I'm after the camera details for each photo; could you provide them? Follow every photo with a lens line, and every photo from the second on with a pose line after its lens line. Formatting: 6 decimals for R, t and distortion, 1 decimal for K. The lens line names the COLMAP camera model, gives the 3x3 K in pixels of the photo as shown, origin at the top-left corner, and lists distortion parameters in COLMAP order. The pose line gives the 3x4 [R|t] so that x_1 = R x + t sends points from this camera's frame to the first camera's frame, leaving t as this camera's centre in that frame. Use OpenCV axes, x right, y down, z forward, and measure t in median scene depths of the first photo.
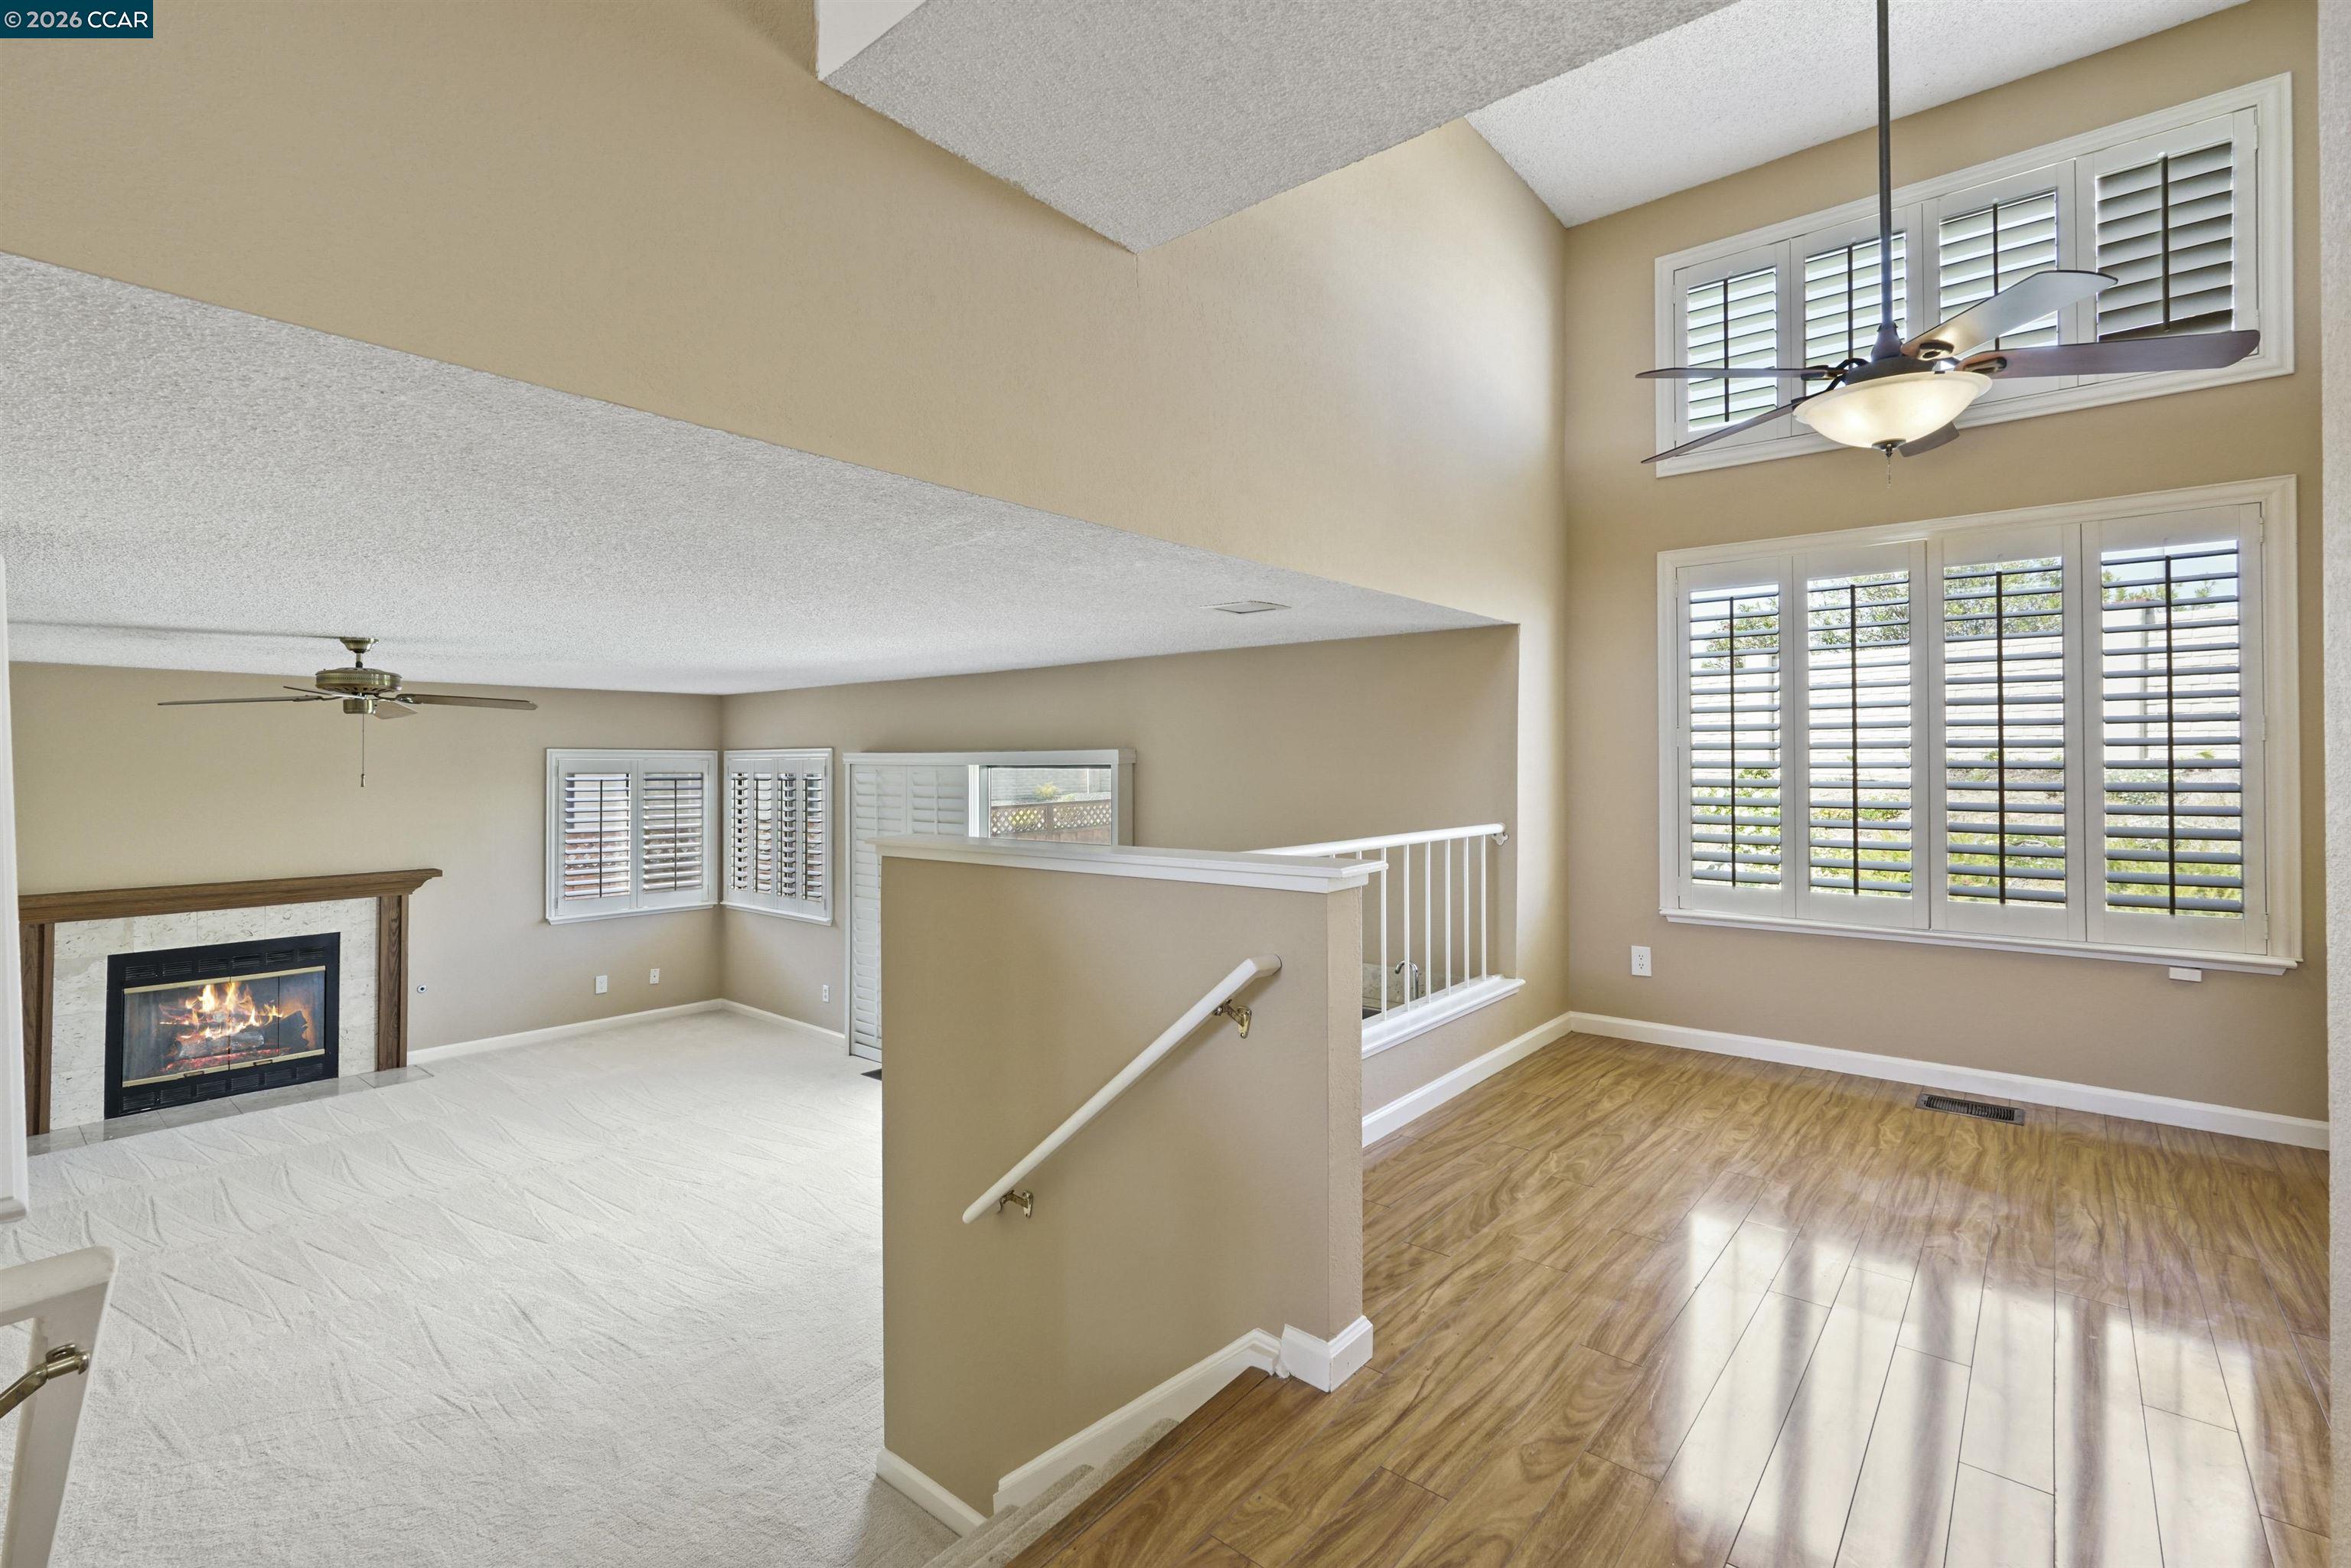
lens RADIAL K [[1041.6, 0, 1154.8], [0, 1041.6, 752.6], [0, 0, 1]] dist [-0.011334, 0.006556]
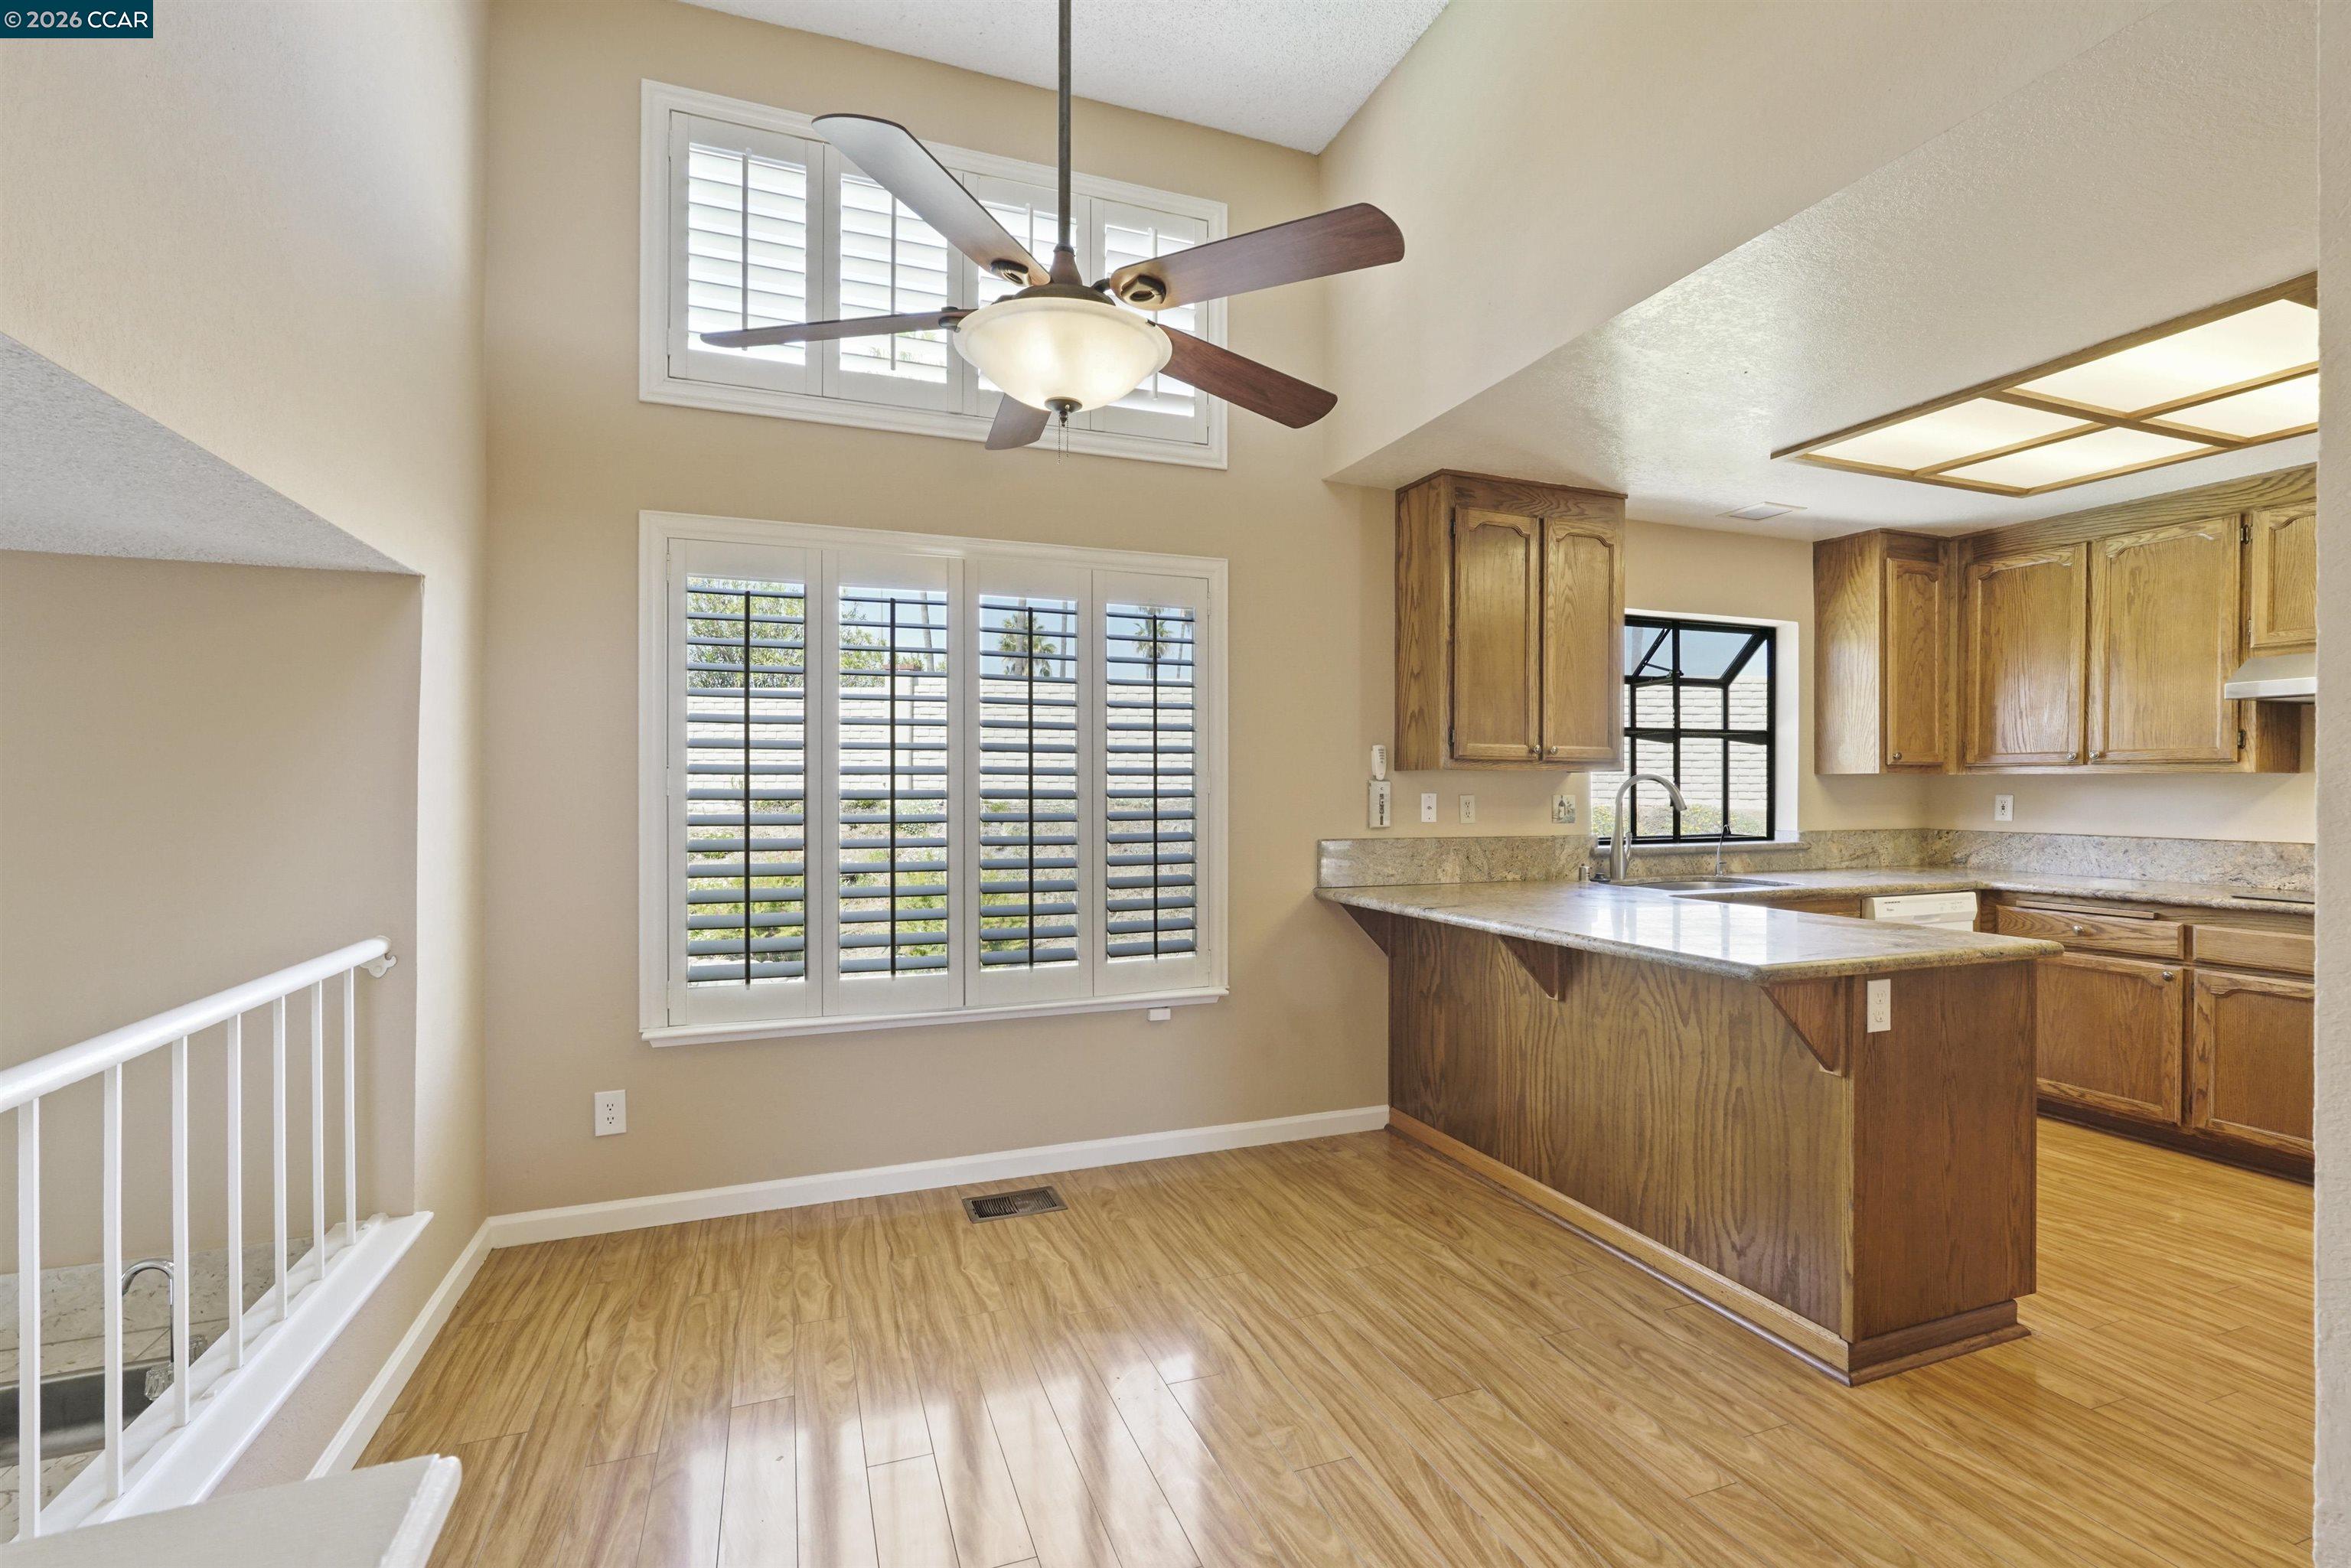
lens RADIAL K [[1041.6, 0, 1171.9], [0, 1041.6, 791.5], [0, 0, 1]] dist [-0.011334, 0.006556]
pose [[0.477624, 0.001220, 0.878563, 0.063852], [-0.007216, 0.999971, 0.002534, -0.014778], [-0.878535, -0.007550, 0.477619, 0.455088]]
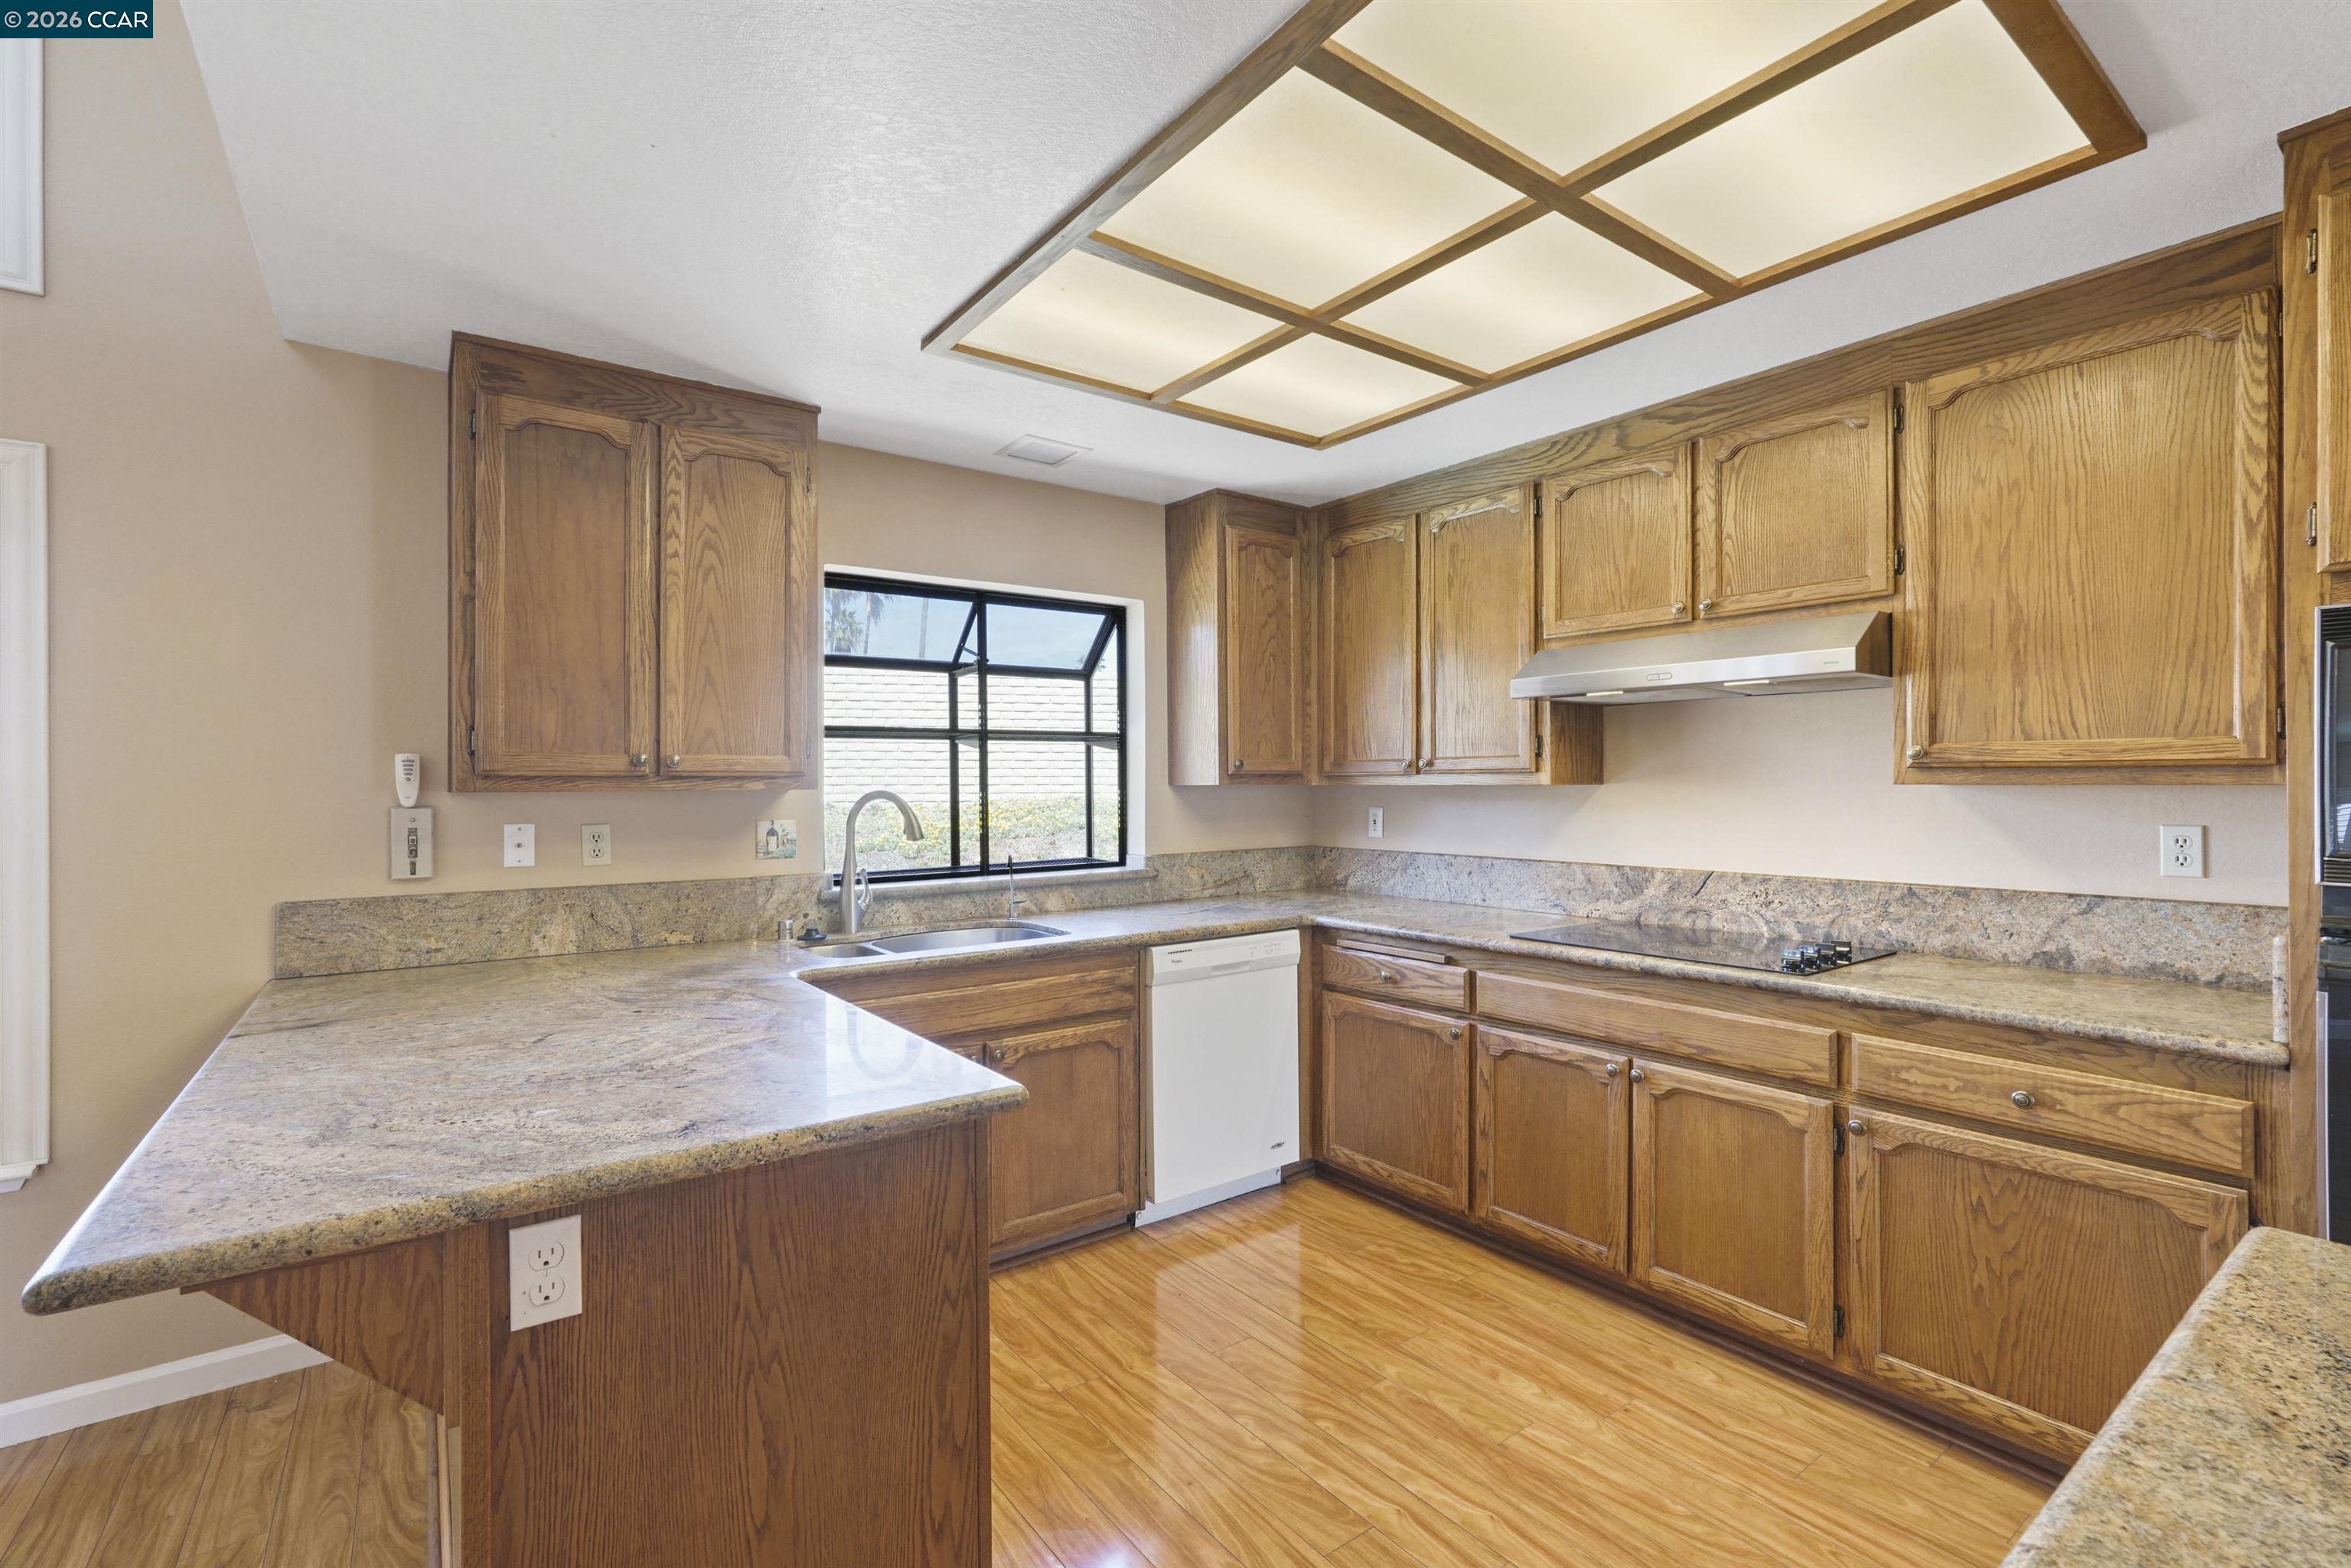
lens RADIAL K [[1041.6, 0, 1172.6], [0, 1041.6, 783.8], [0, 0, 1]] dist [-0.011334, 0.006556]
pose [[0.227992, 0.002209, 0.973660, 0.557438], [0.002142, 0.999994, -0.002771, -0.038467], [-0.973661, 0.002717, 0.227986, 0.107131]]
